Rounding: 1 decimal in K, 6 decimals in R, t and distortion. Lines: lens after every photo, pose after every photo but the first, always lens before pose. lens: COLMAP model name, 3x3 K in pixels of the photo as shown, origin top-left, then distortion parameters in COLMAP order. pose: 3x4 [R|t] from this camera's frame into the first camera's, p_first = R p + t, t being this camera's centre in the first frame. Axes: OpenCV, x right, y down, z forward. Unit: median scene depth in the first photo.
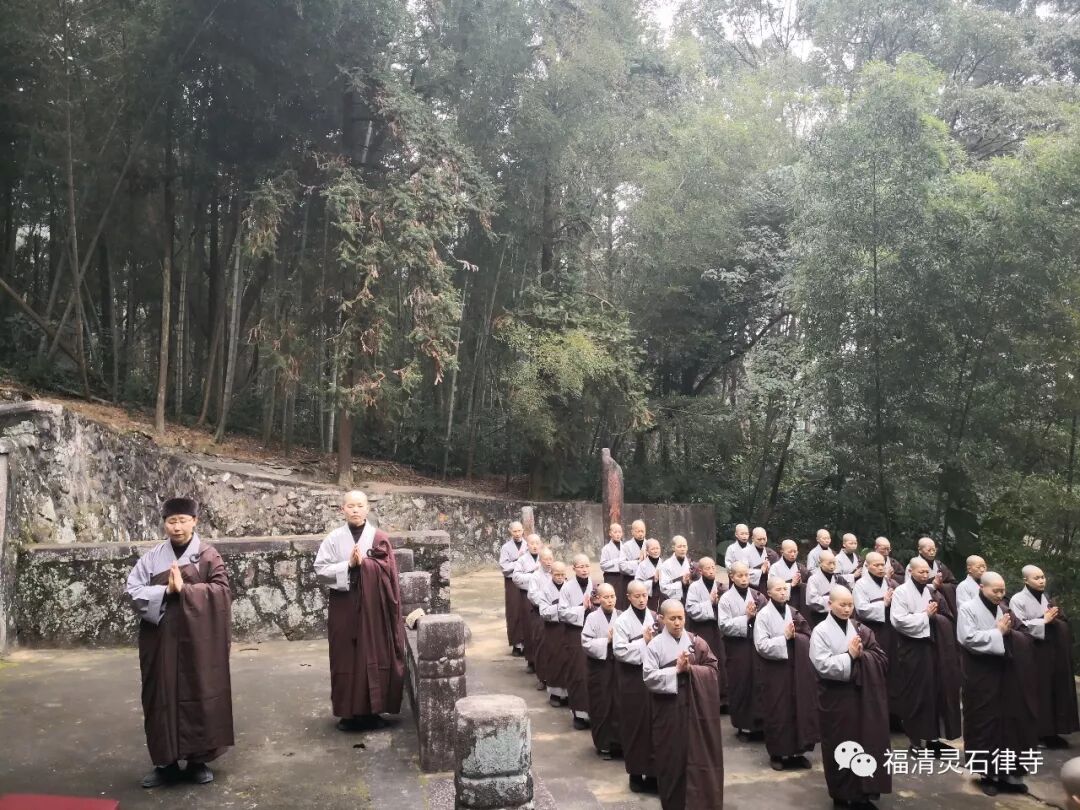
lens RADIAL K [[879.9, 0, 540.0], [0, 879.9, 405.0], [0, 0, 1]] dist [0.067173, -0.124766]
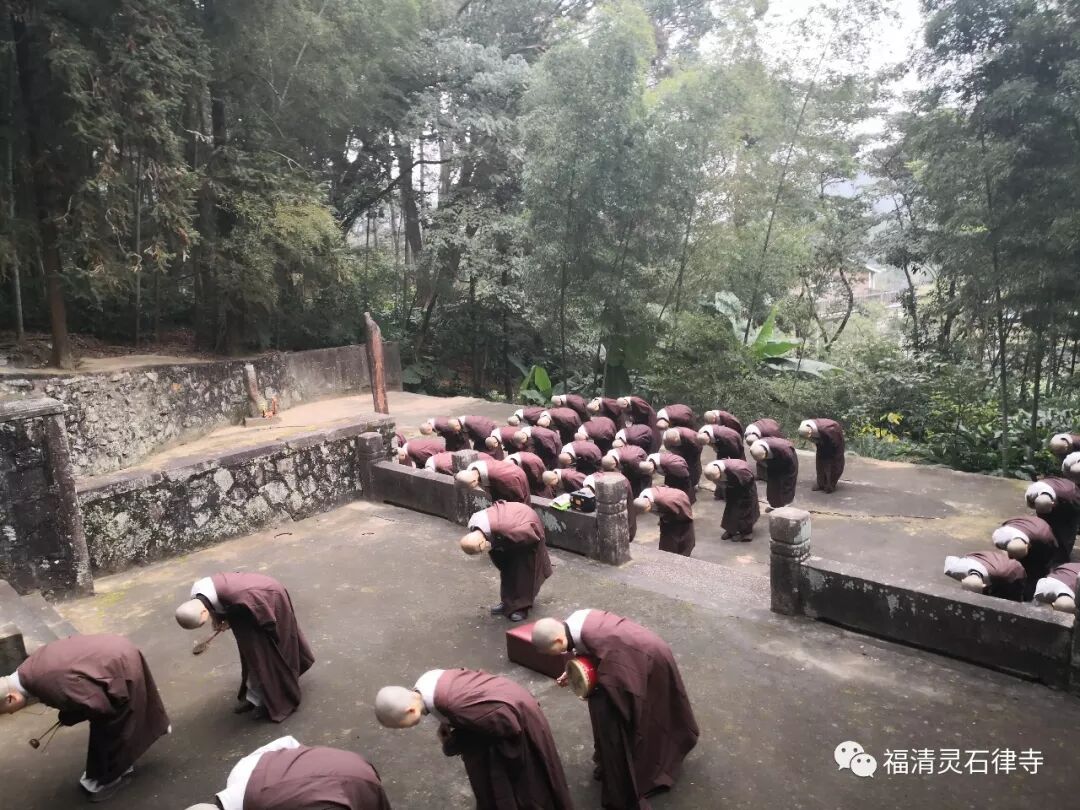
lens RADIAL K [[879.9, 0, 540.0], [0, 879.9, 405.0], [0, 0, 1]] dist [0.067173, -0.124766]
pose [[0.825984, -0.149099, 0.543618, -0.636607], [0.020924, 0.971830, 0.234753, -0.164396], [-0.563305, -0.182527, 0.805836, -0.132009]]
